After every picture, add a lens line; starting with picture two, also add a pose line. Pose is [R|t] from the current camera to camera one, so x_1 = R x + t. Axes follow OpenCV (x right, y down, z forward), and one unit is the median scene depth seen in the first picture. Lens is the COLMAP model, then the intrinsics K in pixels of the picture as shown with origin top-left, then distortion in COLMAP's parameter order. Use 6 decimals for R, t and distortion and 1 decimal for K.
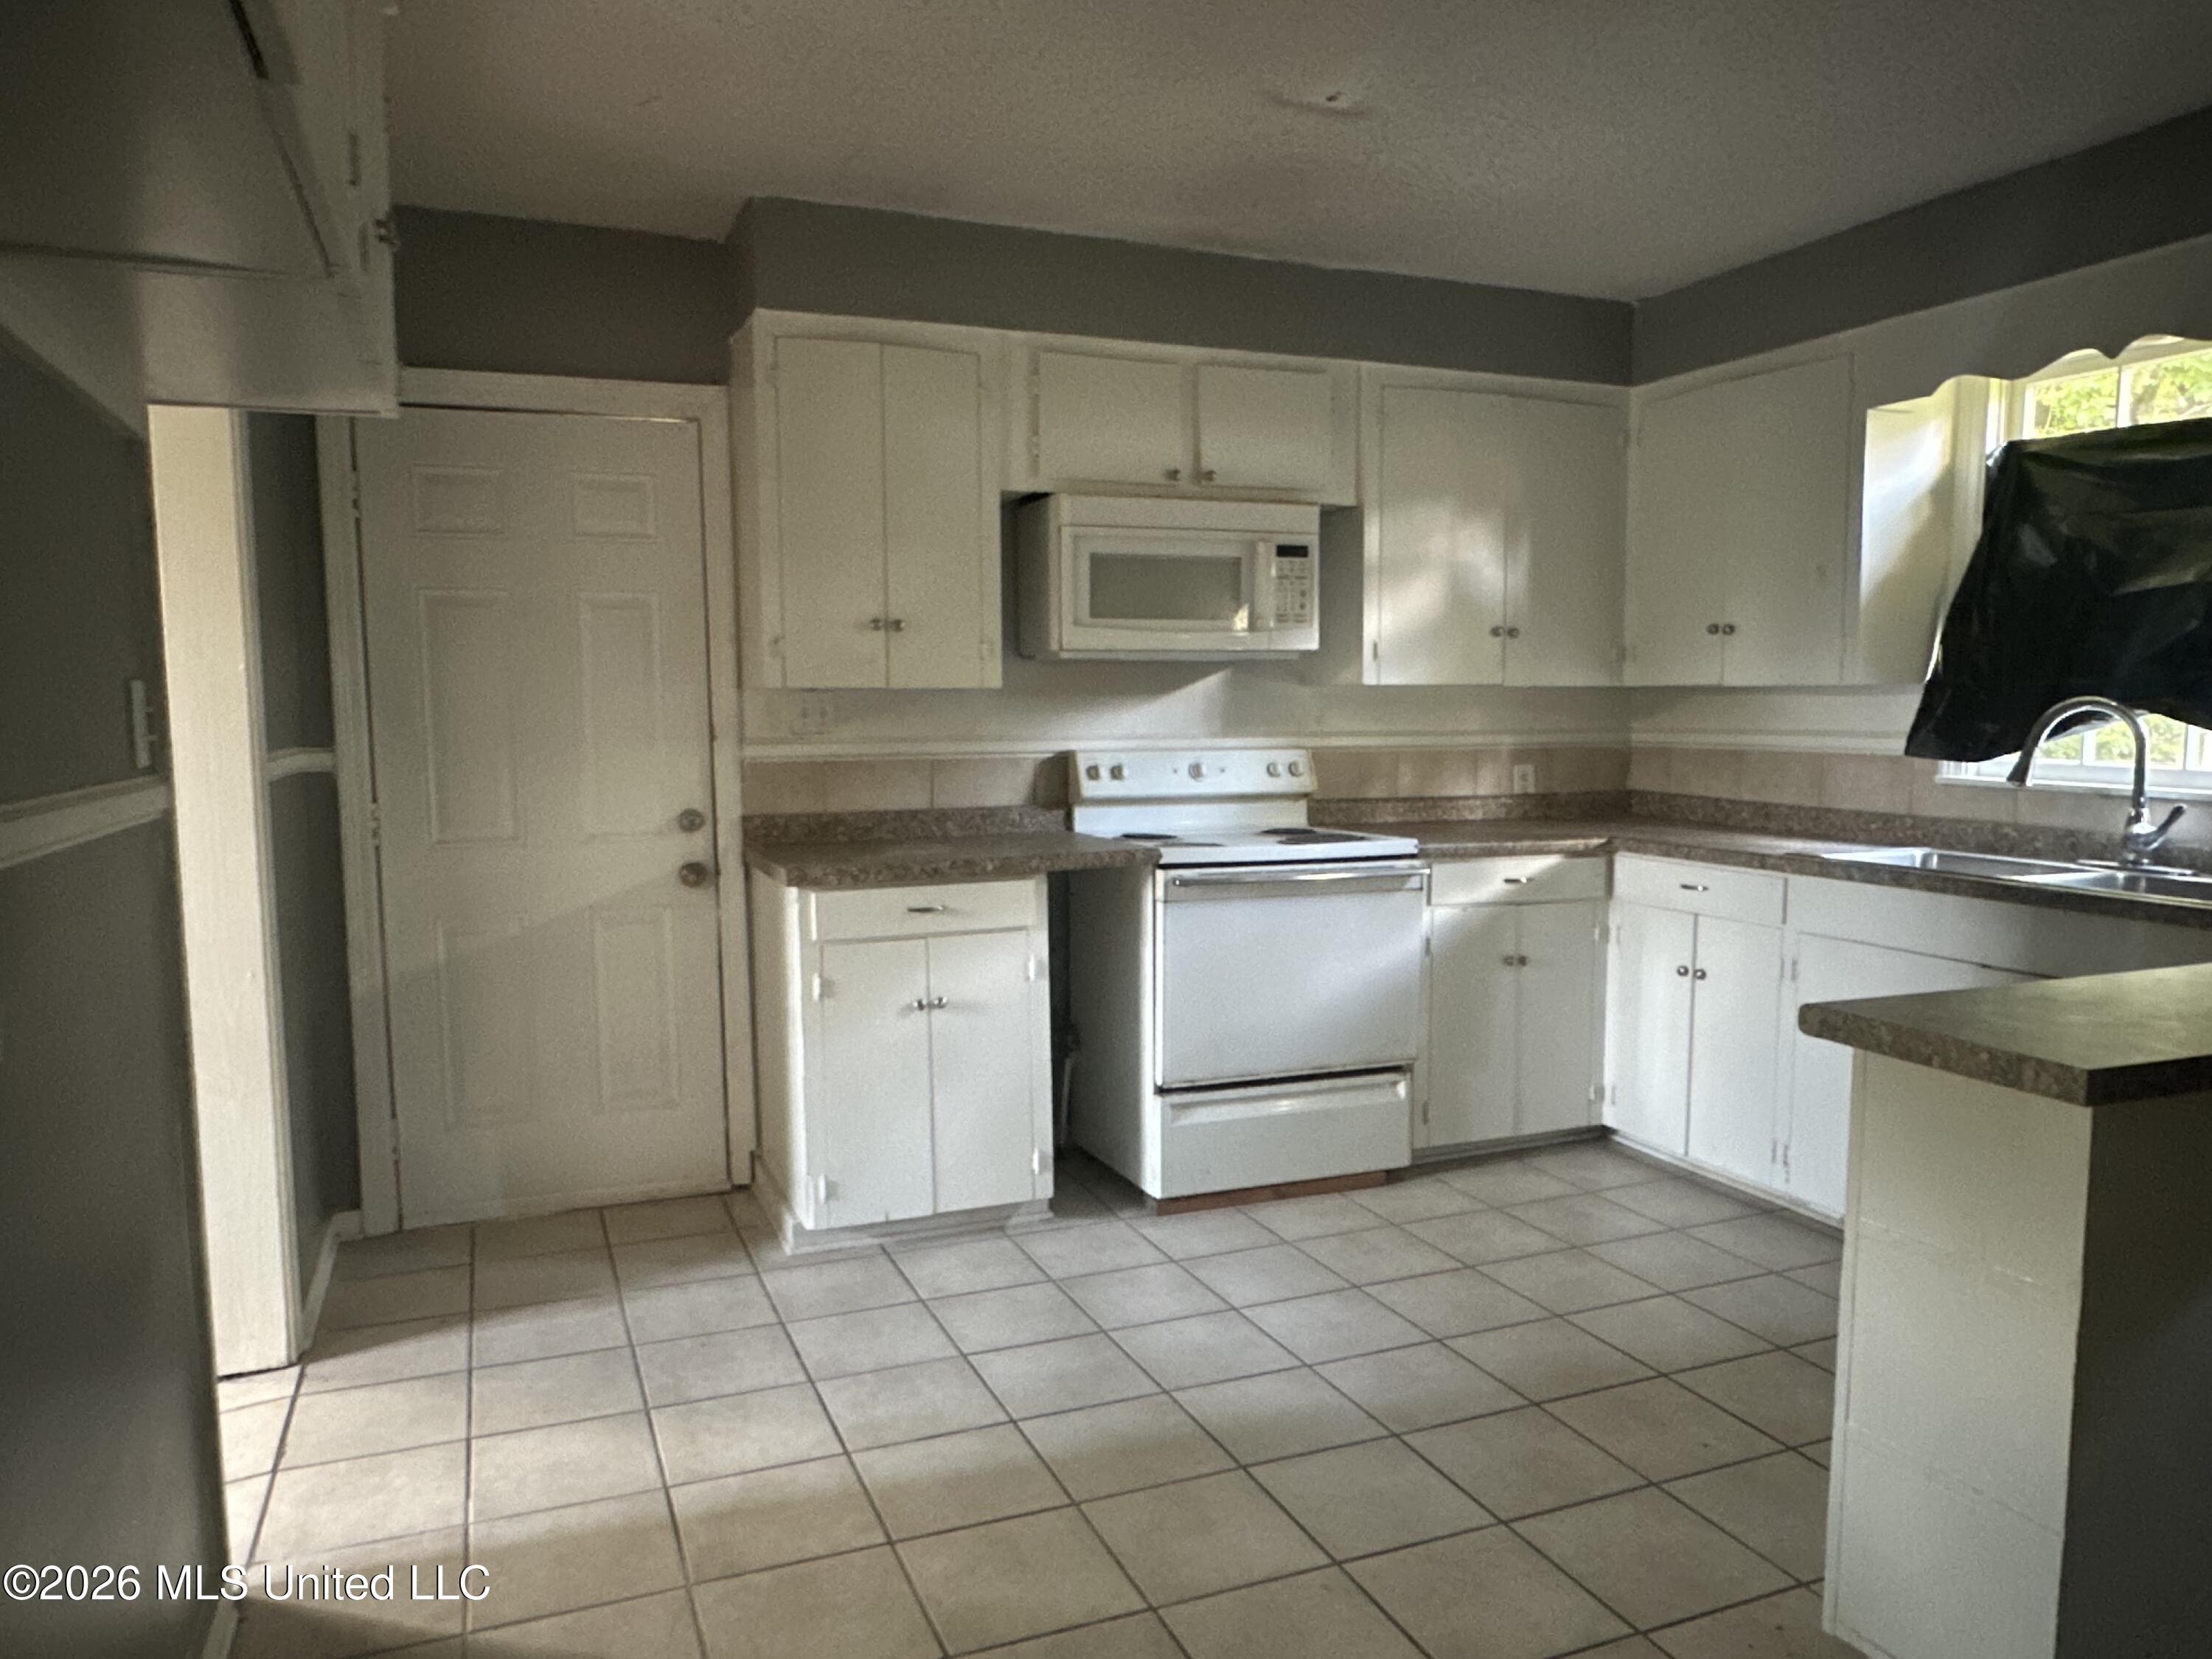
lens RADIAL K [[1496.3, 0, 1102.0], [0, 1496.3, 847.8], [0, 0, 1]] dist [-0.002268, 0.001203]
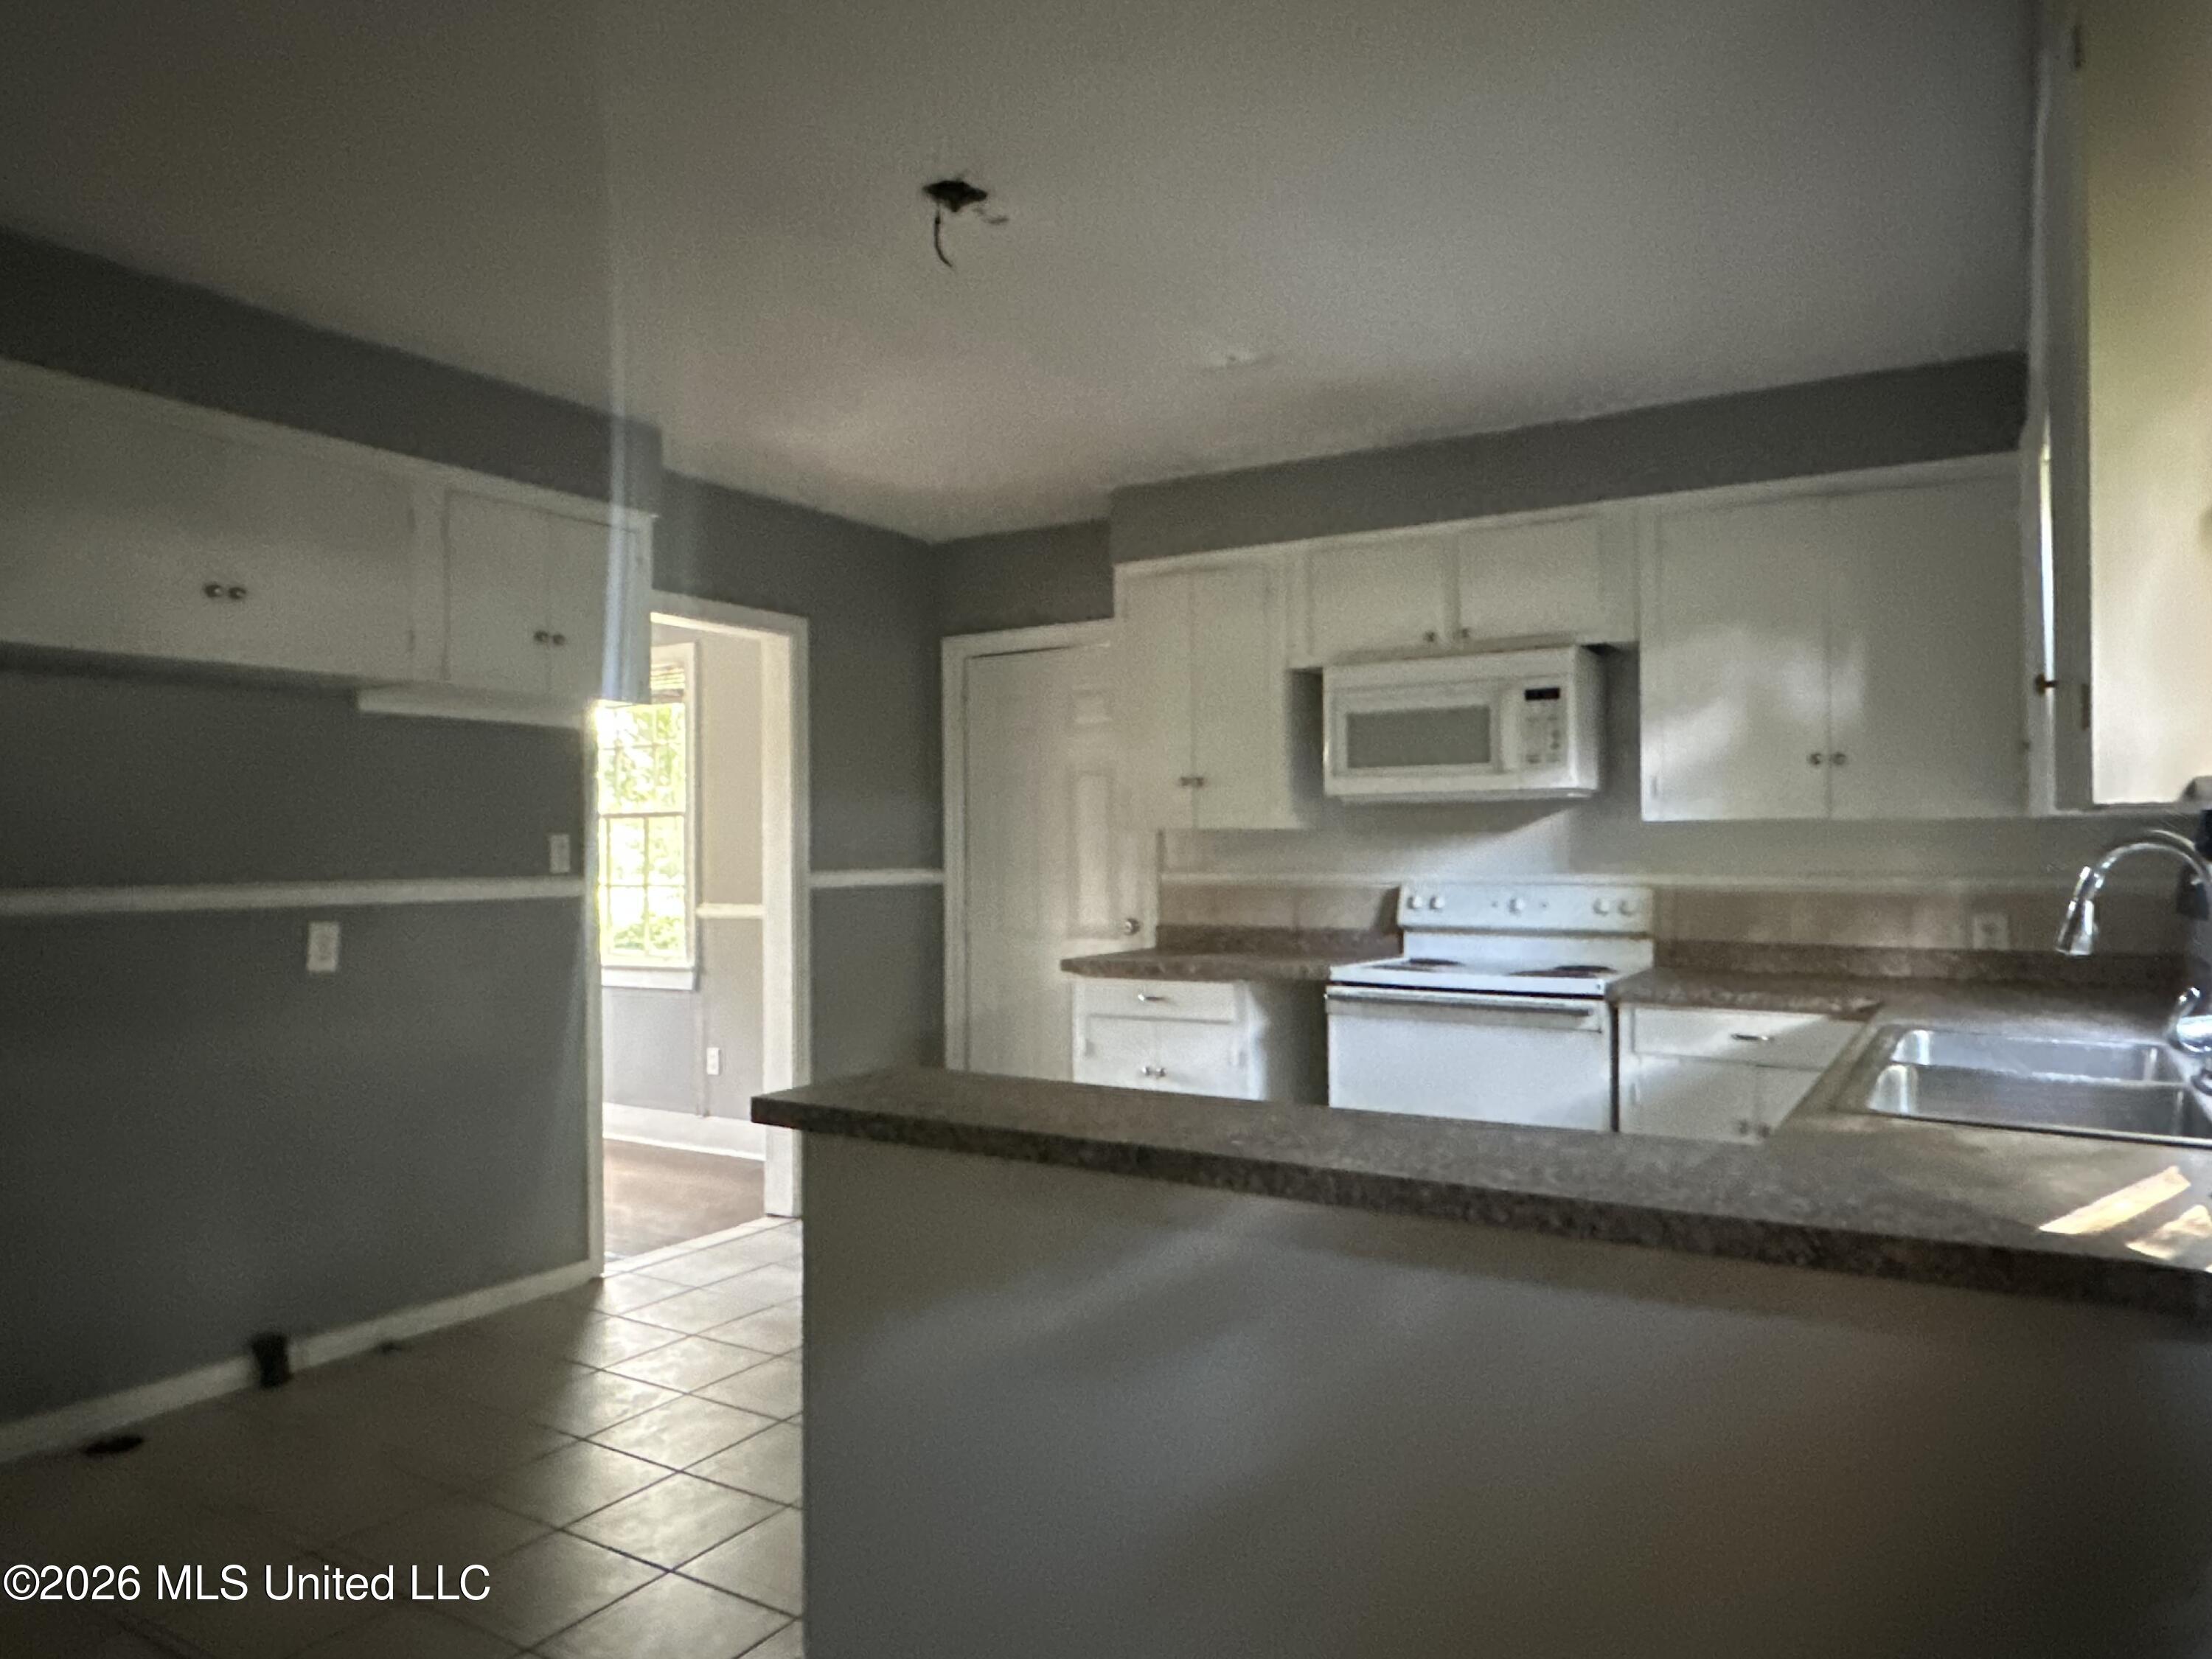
lens RADIAL K [[1496.3, 0, 1083.8], [0, 1496.3, 850.2], [0, 0, 1]] dist [-0.002268, 0.001203]
pose [[0.586122, 0.003704, -0.810214, 0.832855], [-0.075110, 0.995932, -0.049783, -0.016768], [0.806734, 0.090034, 0.584016, 0.159500]]
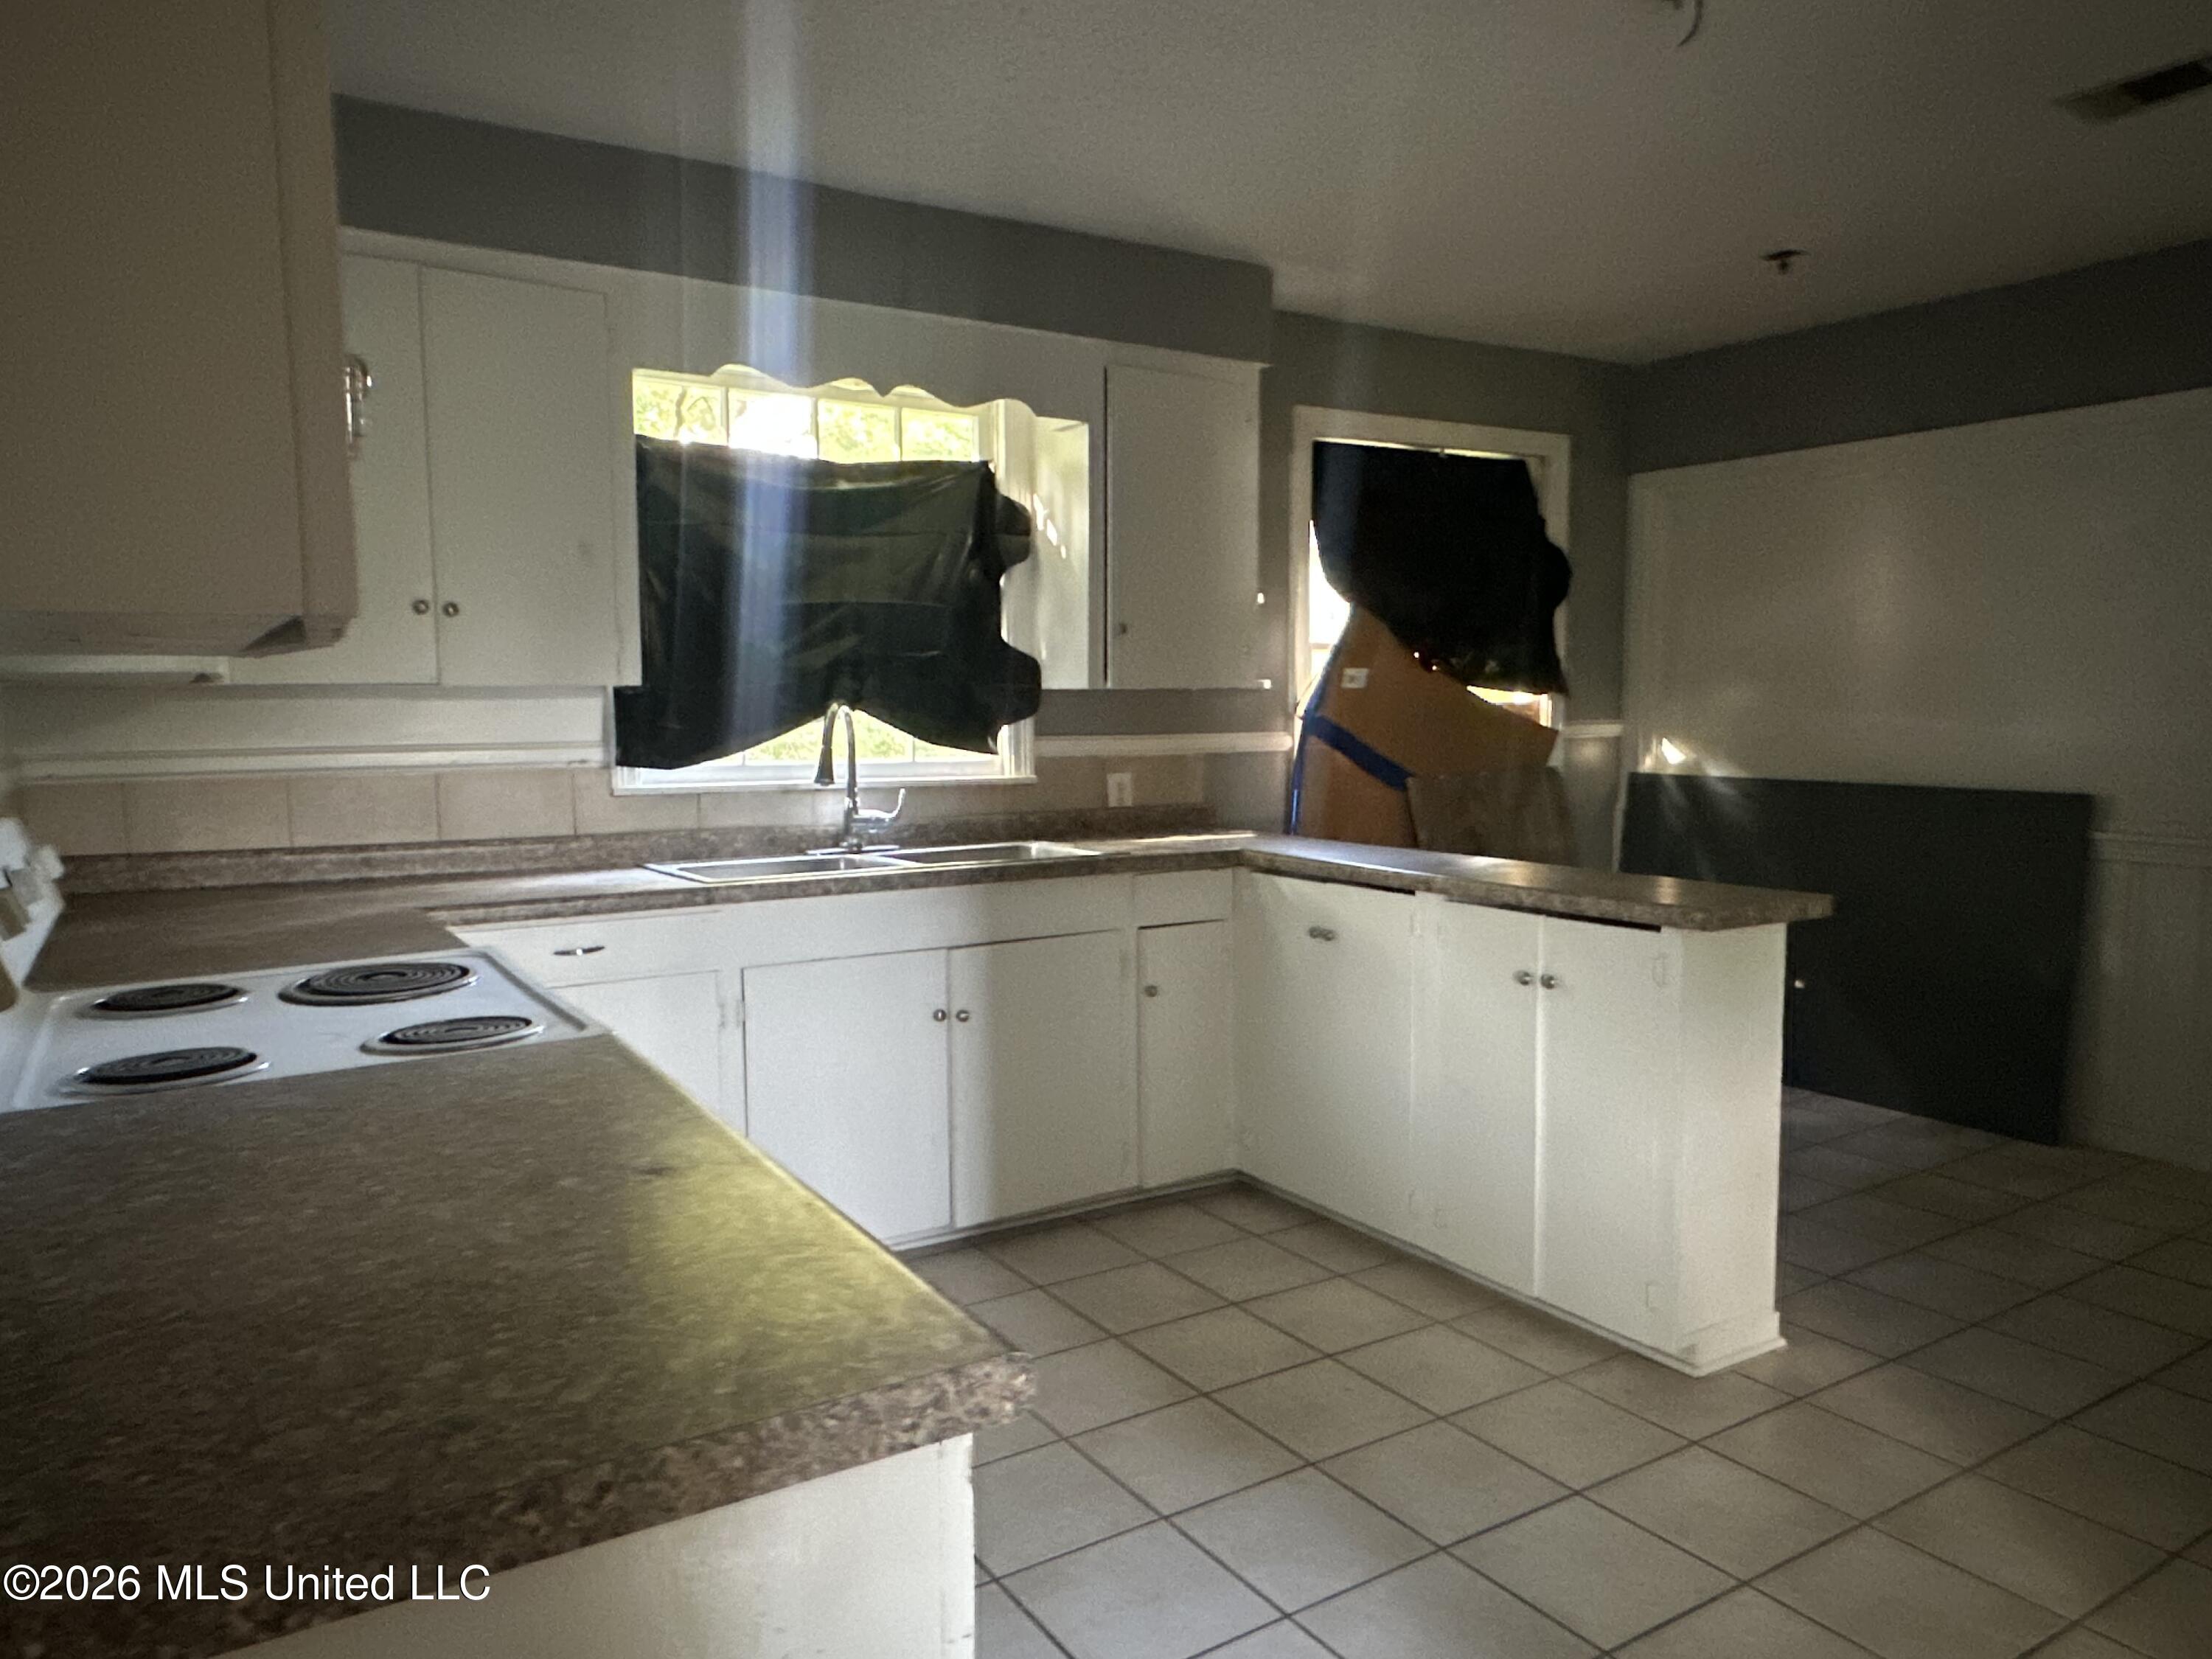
lens RADIAL K [[1496.3, 0, 1099.2], [0, 1496.3, 846.9], [0, 0, 1]] dist [-0.002268, 0.001203]
pose [[-0.159927, -0.092480, 0.982787, -0.403250], [0.104896, 0.988373, 0.110075, -0.084723], [-0.981540, 0.120694, -0.148366, 0.882561]]
